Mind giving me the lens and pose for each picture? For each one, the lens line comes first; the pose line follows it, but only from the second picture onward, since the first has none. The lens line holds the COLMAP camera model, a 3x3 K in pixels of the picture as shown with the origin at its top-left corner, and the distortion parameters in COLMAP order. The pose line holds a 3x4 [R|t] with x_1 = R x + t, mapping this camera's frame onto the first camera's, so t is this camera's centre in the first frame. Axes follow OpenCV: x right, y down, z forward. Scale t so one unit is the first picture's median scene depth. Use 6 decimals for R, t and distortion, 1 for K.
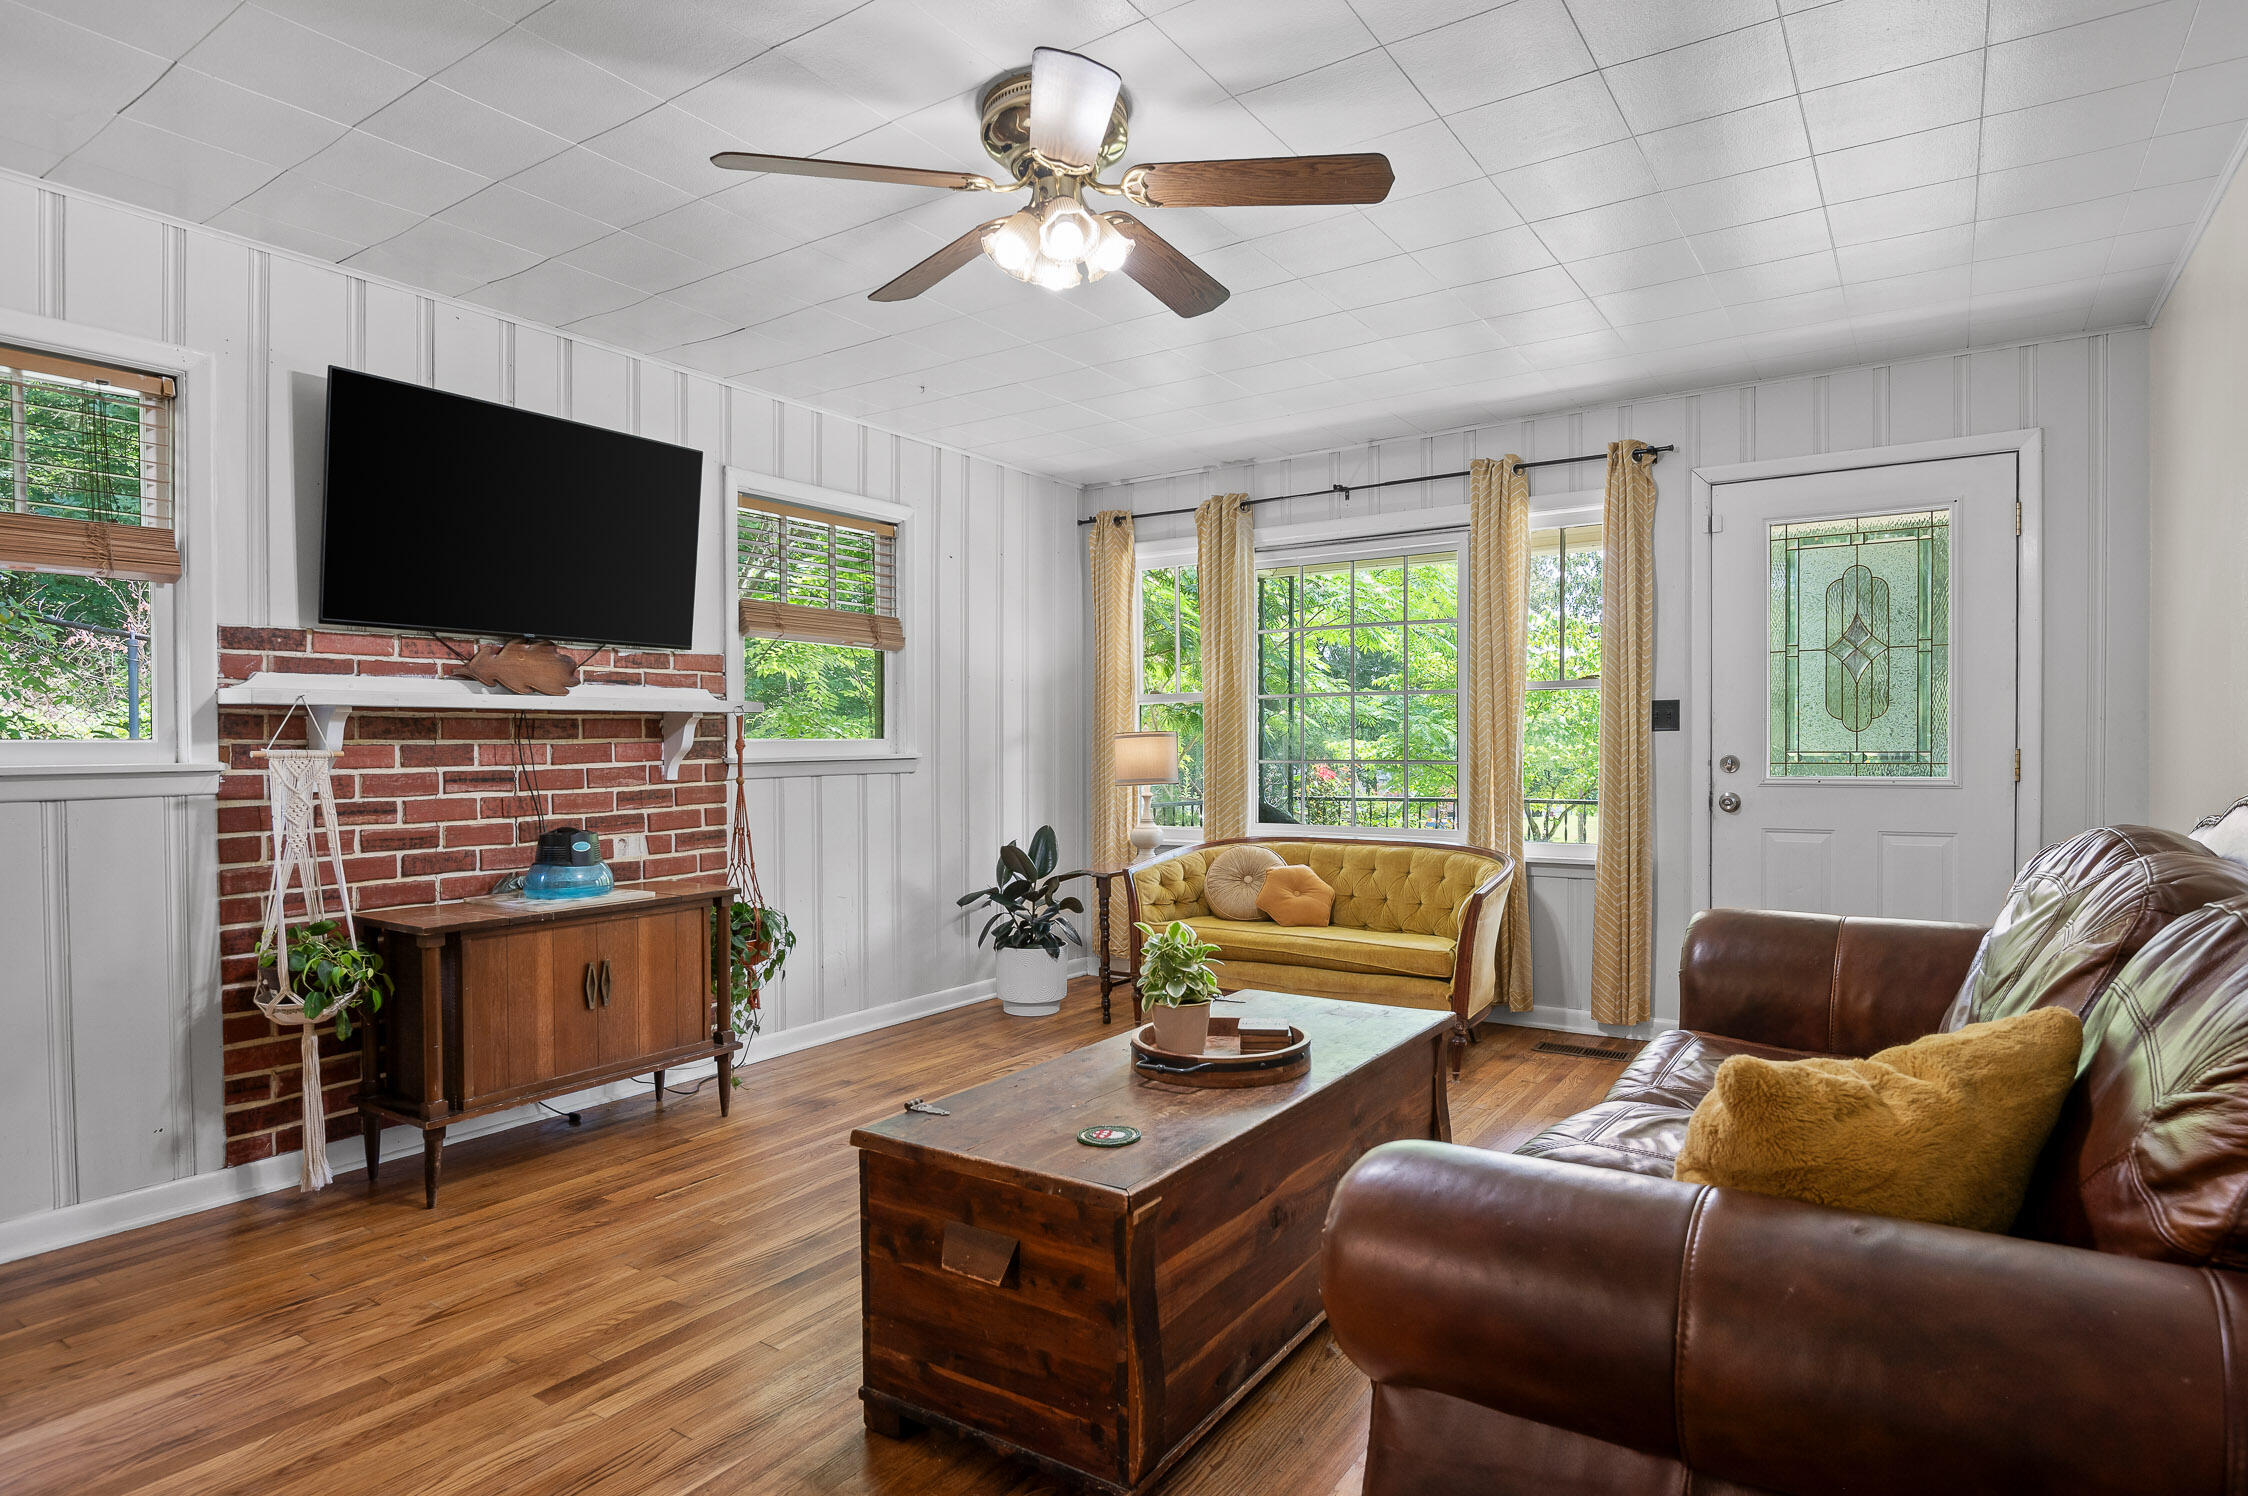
lens RADIAL K [[1263.8, 0, 1124.0], [0, 1263.8, 748.0], [0, 0, 1]] dist [0.001153, -0.000319]
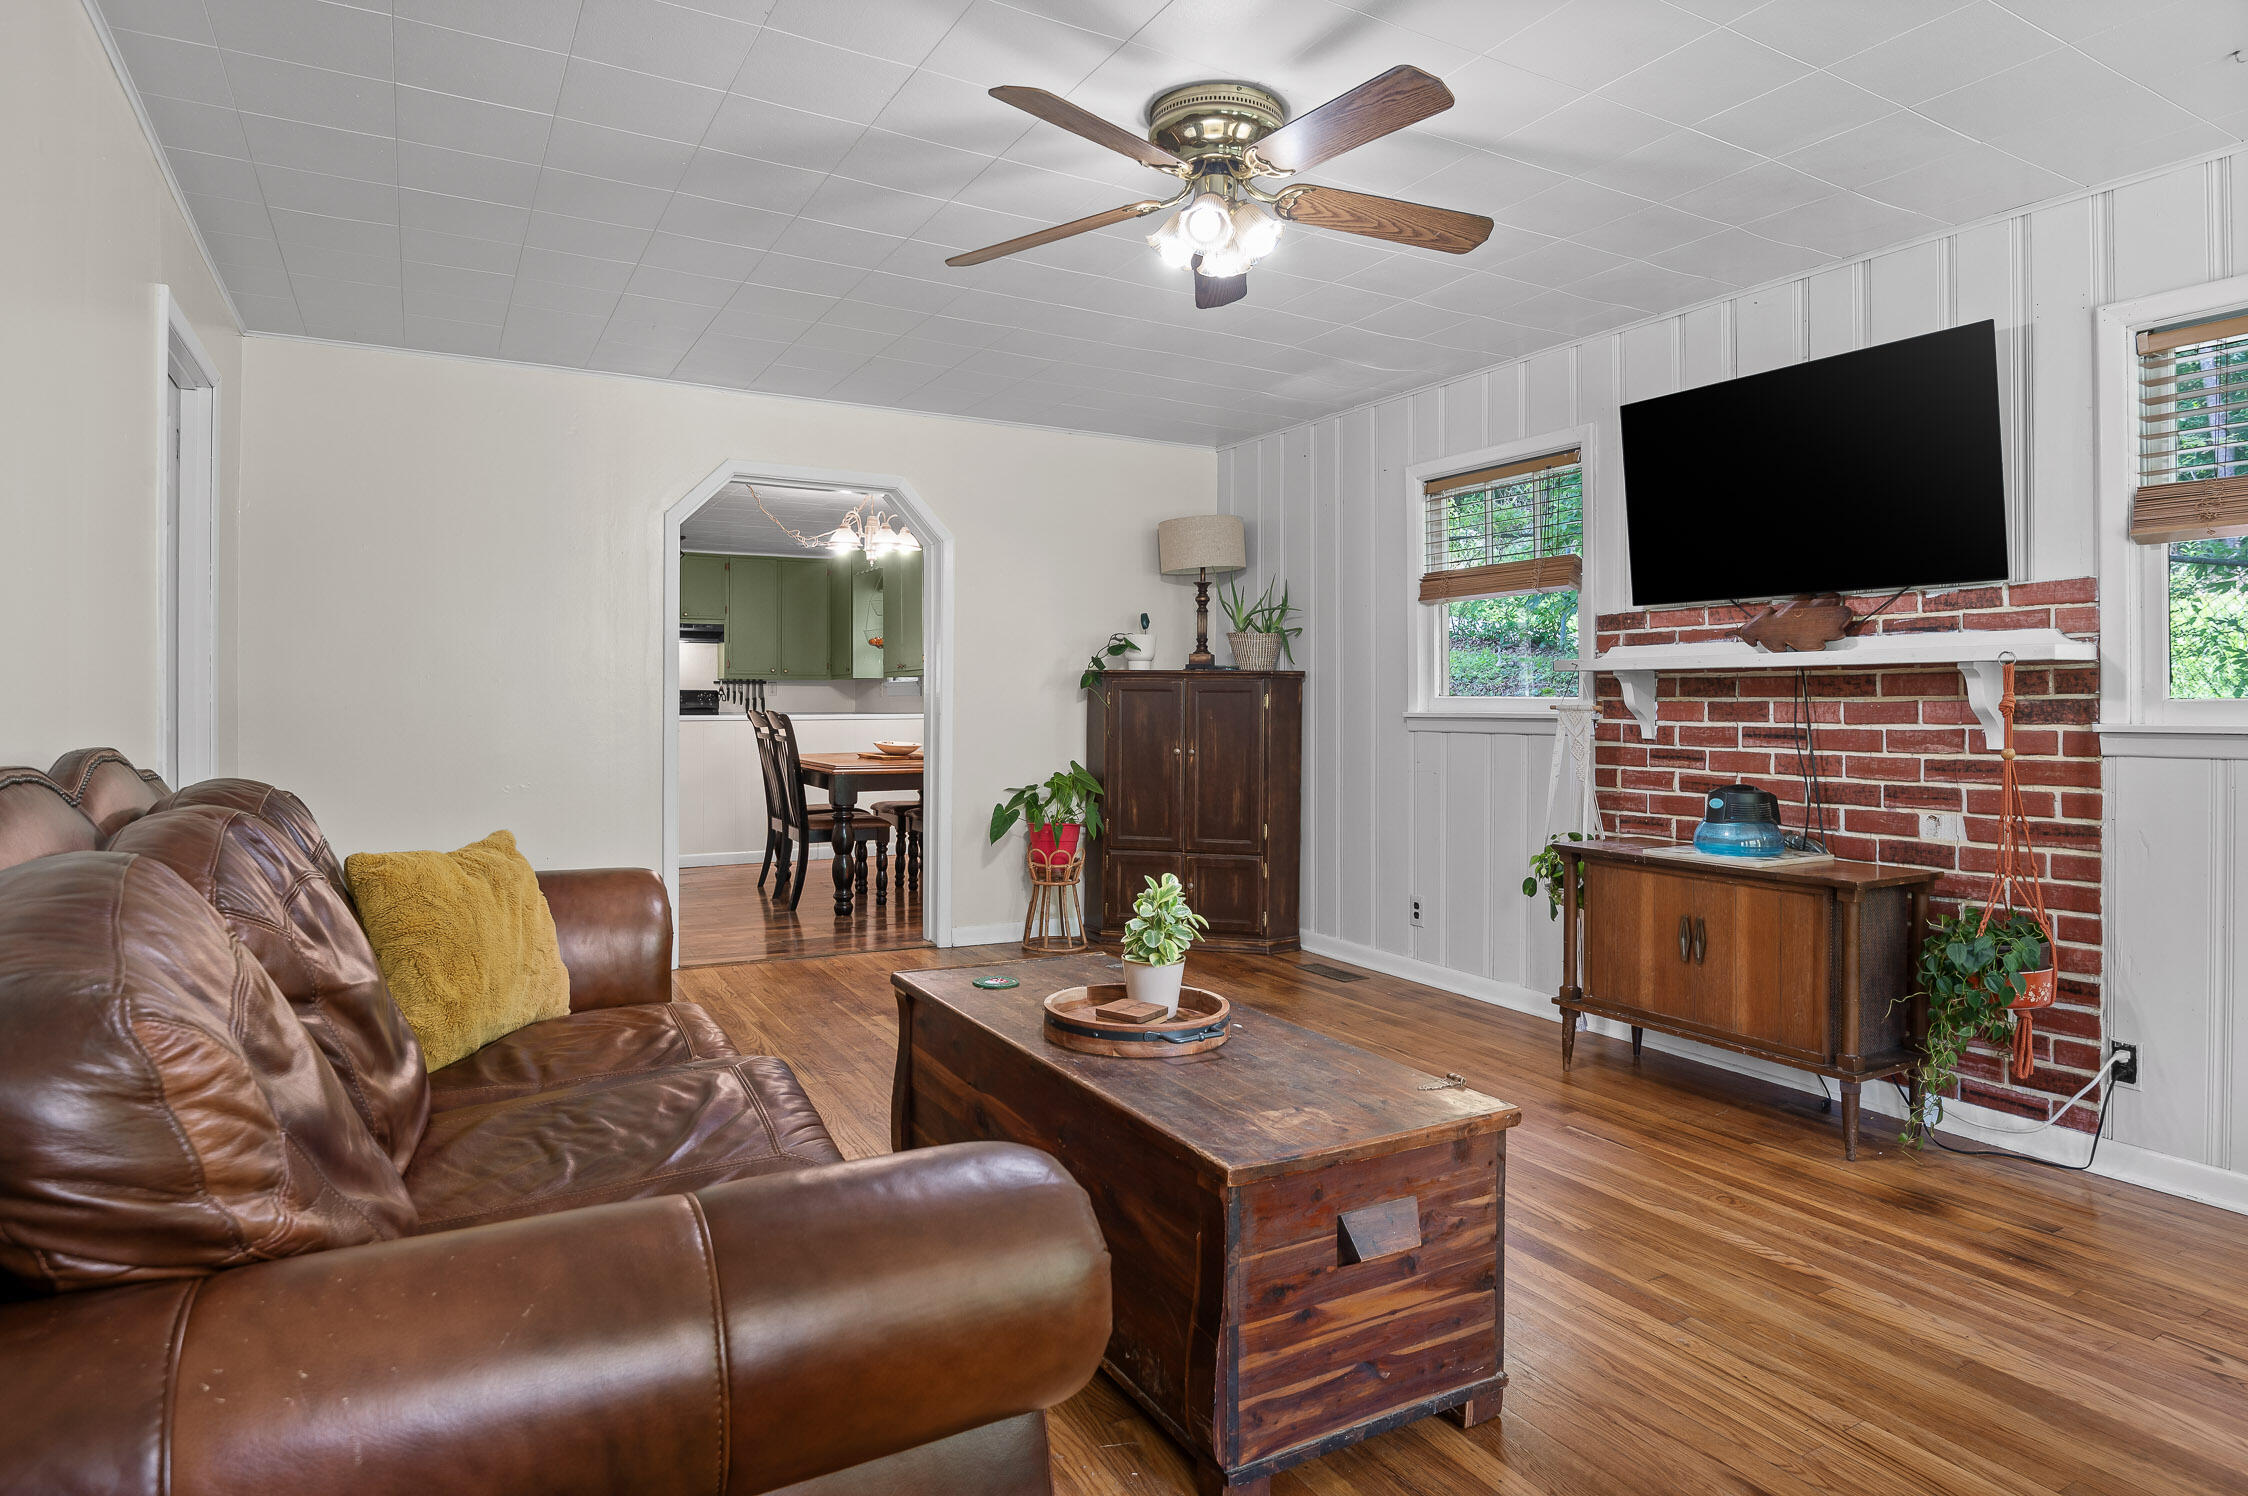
lens RADIAL K [[1235.3, 0, 1125.6], [0, 1235.3, 696.2], [0, 0, 1]] dist [-0.001199, -0.001737]
pose [[-0.444229, -0.000092, -0.895913, 0.624922], [-0.007026, 0.999970, 0.003382, -0.007084], [0.895886, 0.007797, -0.444216, 0.963991]]
